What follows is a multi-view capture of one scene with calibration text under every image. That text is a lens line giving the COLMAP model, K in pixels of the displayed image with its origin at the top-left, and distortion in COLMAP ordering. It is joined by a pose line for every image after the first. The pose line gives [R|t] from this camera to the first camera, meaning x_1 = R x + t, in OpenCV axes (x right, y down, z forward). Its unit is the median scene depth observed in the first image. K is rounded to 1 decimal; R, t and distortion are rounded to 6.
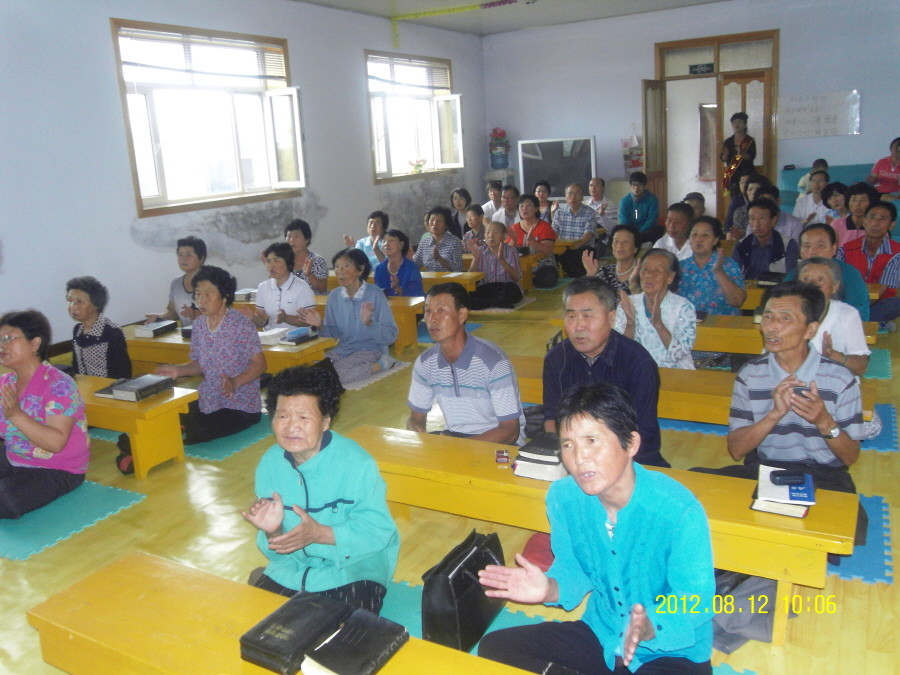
lens RADIAL K [[802.6, 0, 450.0], [0, 802.6, 337.5], [0, 0, 1]] dist [-0.090625, 0.005958]
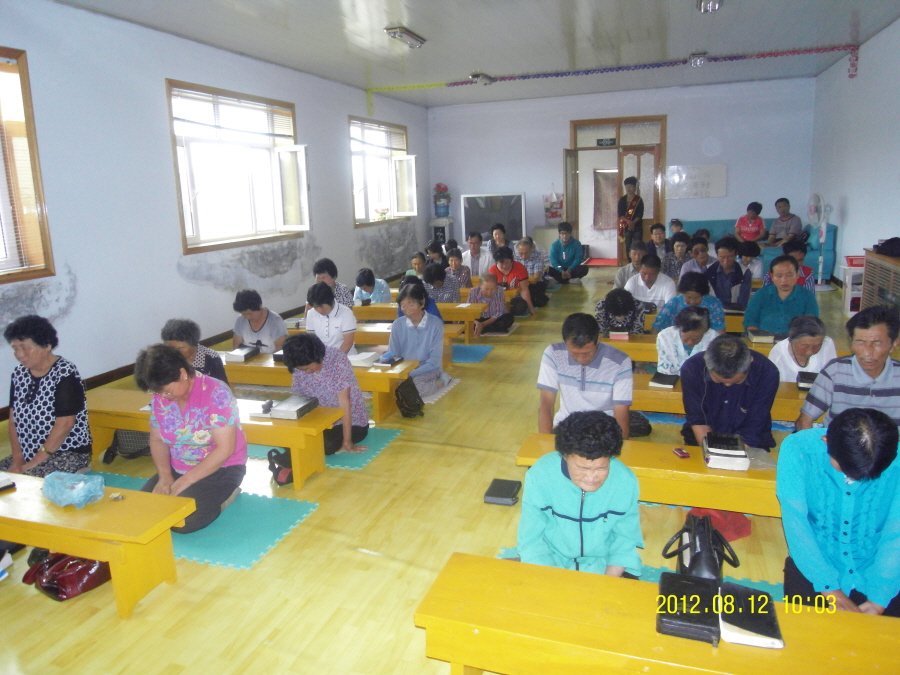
lens RADIAL K [[667.7, 0, 450.0], [0, 667.7, 337.5], [0, 0, 1]] dist [-0.106016, -0.001346]
pose [[0.983694, -0.009073, 0.179623, -0.131529], [0.013659, 0.999611, -0.024309, -0.003950], [-0.179333, 0.026366, 0.983435, 0.010075]]
